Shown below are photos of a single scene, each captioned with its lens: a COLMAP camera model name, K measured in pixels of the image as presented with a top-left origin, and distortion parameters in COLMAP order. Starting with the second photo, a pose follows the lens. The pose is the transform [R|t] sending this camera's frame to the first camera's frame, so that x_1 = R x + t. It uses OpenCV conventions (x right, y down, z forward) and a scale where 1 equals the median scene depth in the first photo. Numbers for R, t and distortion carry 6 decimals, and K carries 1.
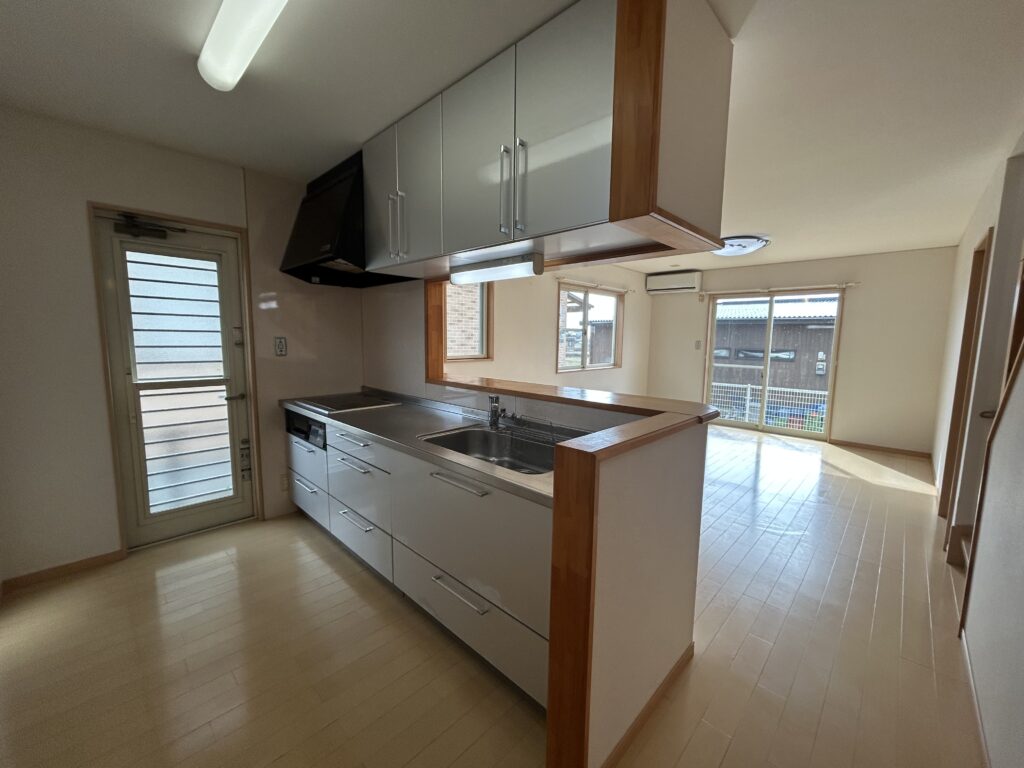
lens RADIAL K [[414.0, 0, 512.3], [0, 414.0, 383.4], [0, 0, 1]] dist [0.000289, 0.000417]
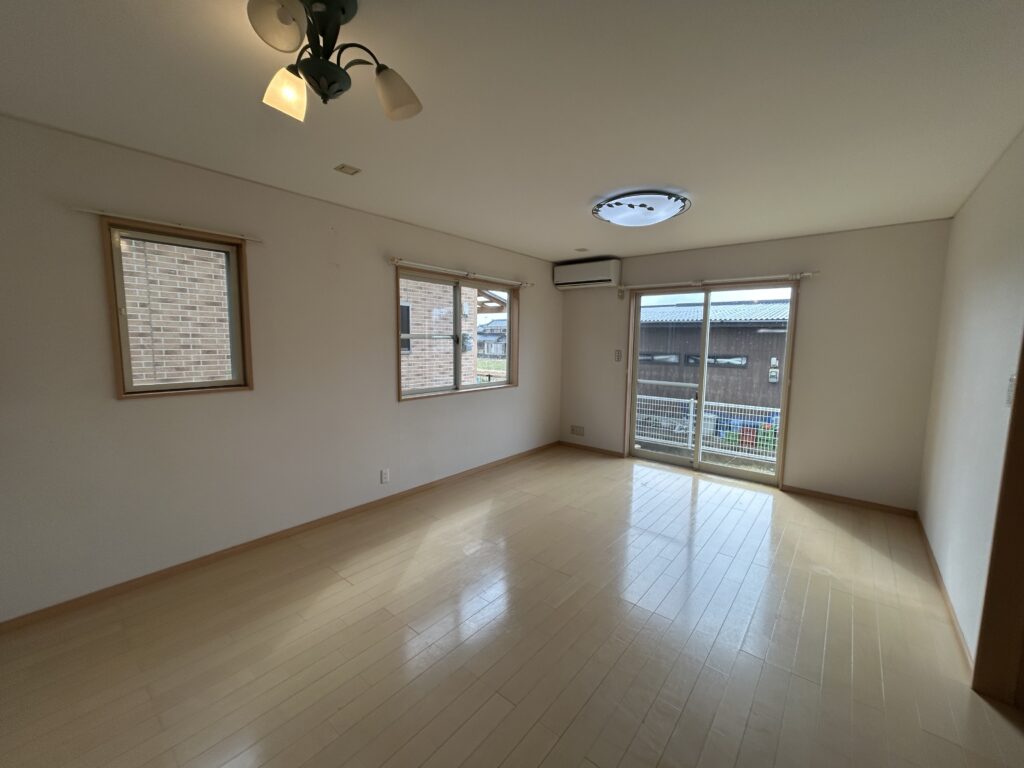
lens RADIAL K [[414.0, 0, 512.1], [0, 414.0, 384.0], [0, 0, 1]] dist [0.000289, 0.000417]
pose [[0.997316, -0.009426, 0.072610, 0.289052], [0.009757, 0.999944, -0.004198, -0.056784], [-0.072566, 0.004895, 0.997352, 0.367522]]
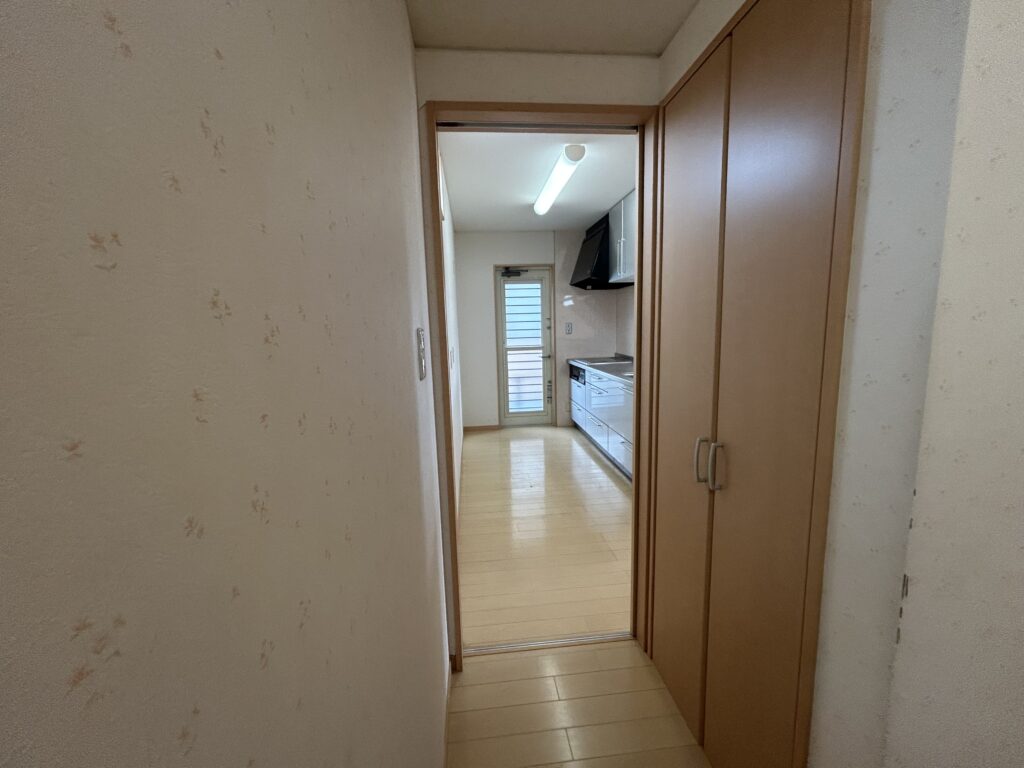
lens RADIAL K [[414.0, 0, 509.2], [0, 414.0, 384.7], [0, 0, 1]] dist [0.000289, 0.000417]
pose [[0.760255, 0.057007, -0.647118, 0.257494], [-0.032775, 0.998240, 0.049433, 0.046093], [0.648797, -0.016372, 0.760785, -0.323062]]
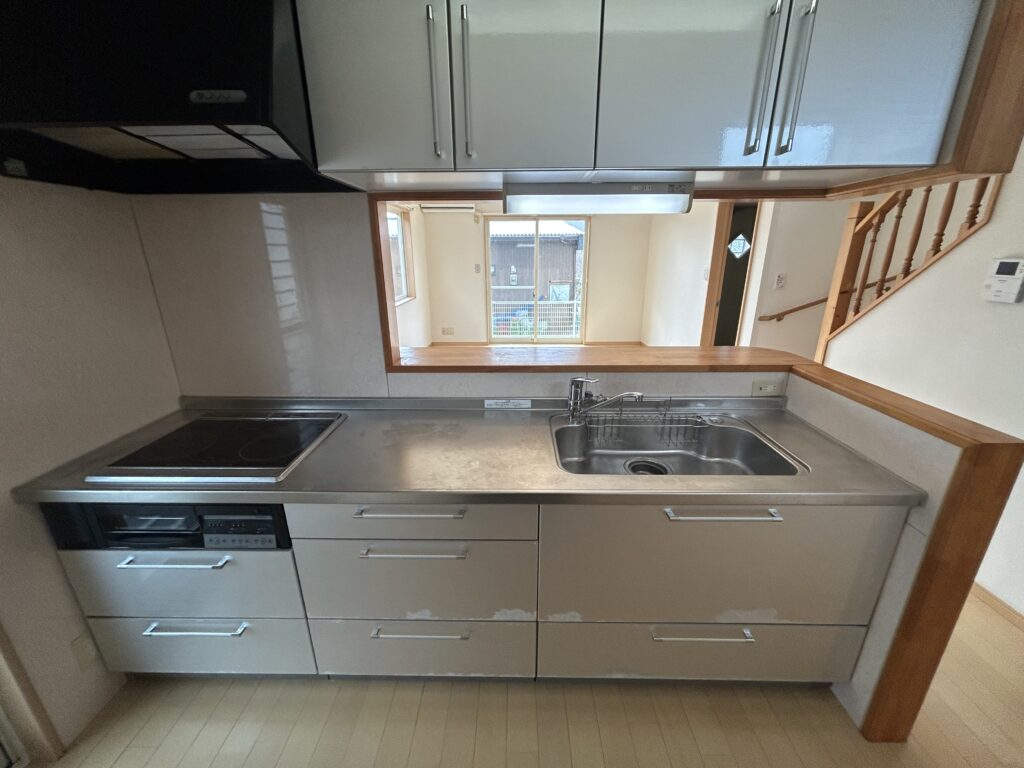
lens RADIAL K [[414.0, 0, 511.8], [0, 414.0, 384.9], [0, 0, 1]] dist [0.000289, 0.000417]
pose [[0.730667, -0.226926, 0.643918, -0.297399], [0.093581, 0.967532, 0.234785, -0.069901], [-0.676290, -0.111292, 0.728180, 0.264917]]
